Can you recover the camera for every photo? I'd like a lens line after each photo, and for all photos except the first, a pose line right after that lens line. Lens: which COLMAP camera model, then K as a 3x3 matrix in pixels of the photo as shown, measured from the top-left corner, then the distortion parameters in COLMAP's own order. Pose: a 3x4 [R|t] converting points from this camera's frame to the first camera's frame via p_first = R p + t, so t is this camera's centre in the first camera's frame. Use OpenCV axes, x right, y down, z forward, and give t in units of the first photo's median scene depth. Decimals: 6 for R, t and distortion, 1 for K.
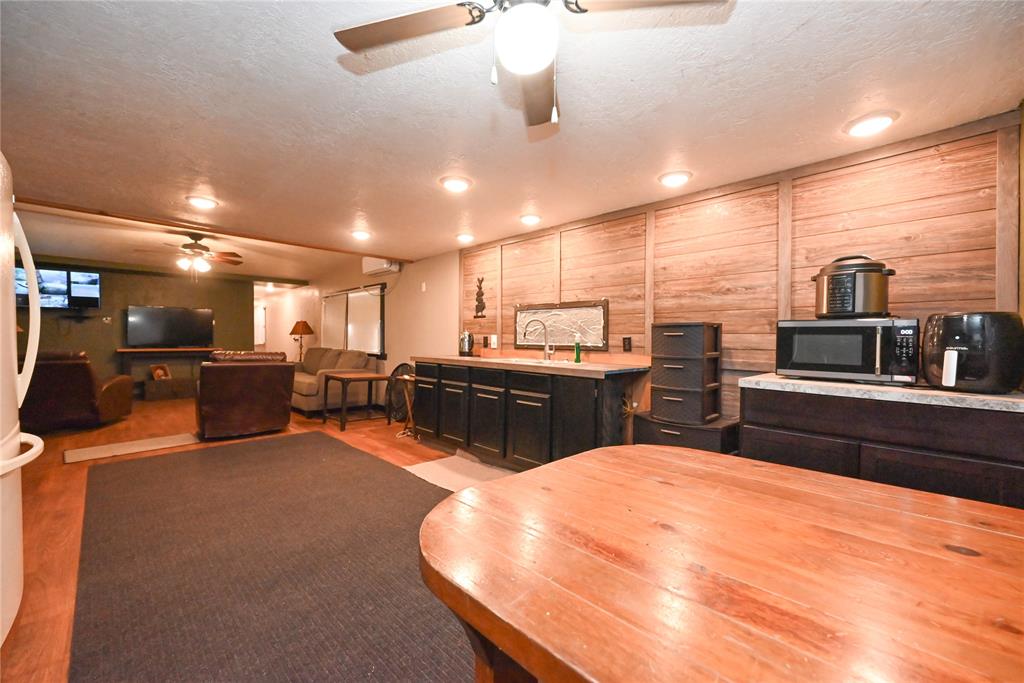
lens RADIAL K [[402.8, 0, 512.0], [0, 402.8, 341.5], [0, 0, 1]] dist [-0.007657, 0.000001]
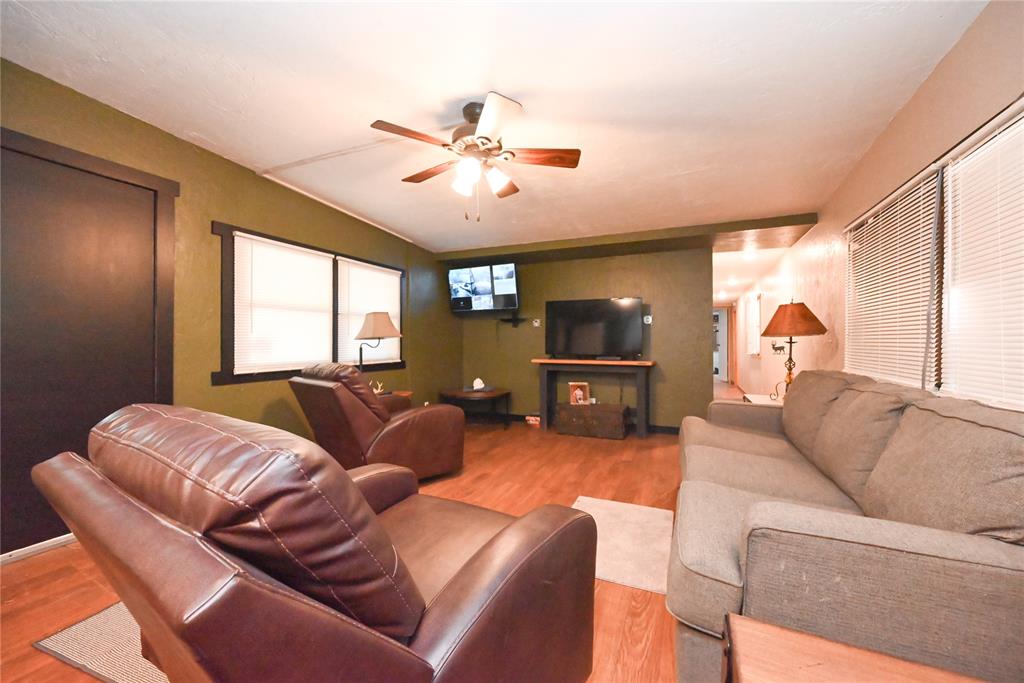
lens RADIAL K [[402.9, 0, 512.0], [0, 402.9, 341.5], [0, 0, 1]] dist [-0.000733, -0.000139]
pose [[0.354561, -0.010034, -0.934979, -0.291679], [-0.005900, 0.999898, -0.012969, -0.005138], [0.935014, 0.010115, 0.354466, 0.713802]]
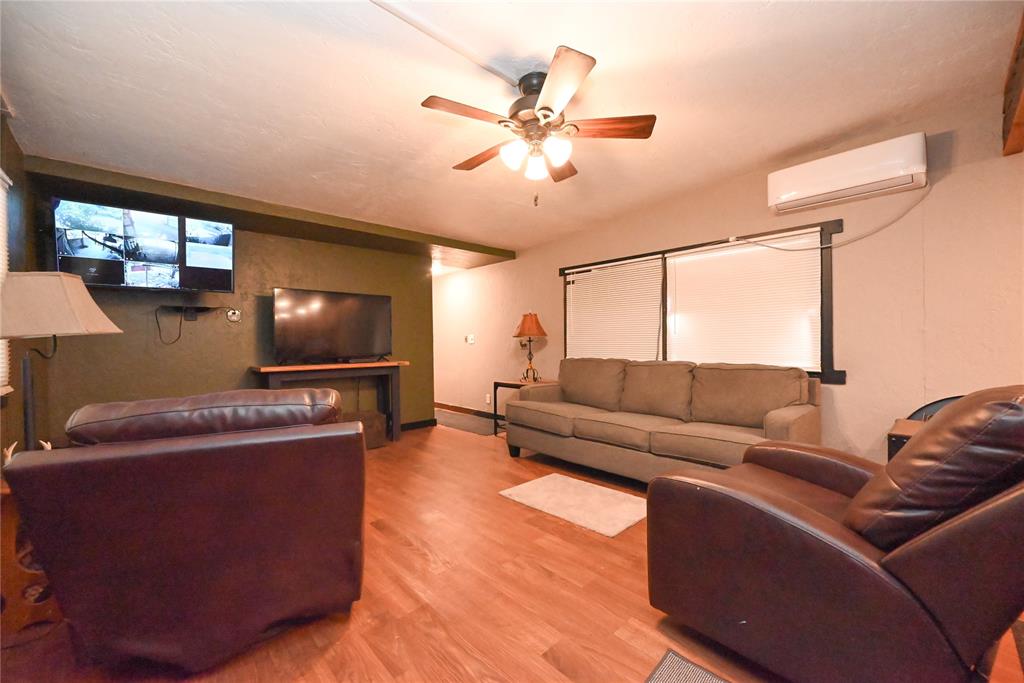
lens RADIAL K [[402.8, 0, 512.0], [0, 402.8, 341.5], [0, 0, 1]] dist [-0.007657, 0.000001]
pose [[0.999084, -0.018136, -0.038755, -0.650723], [0.017813, 0.999804, -0.008665, -0.005692], [0.038905, 0.007967, 0.999211, 0.490880]]
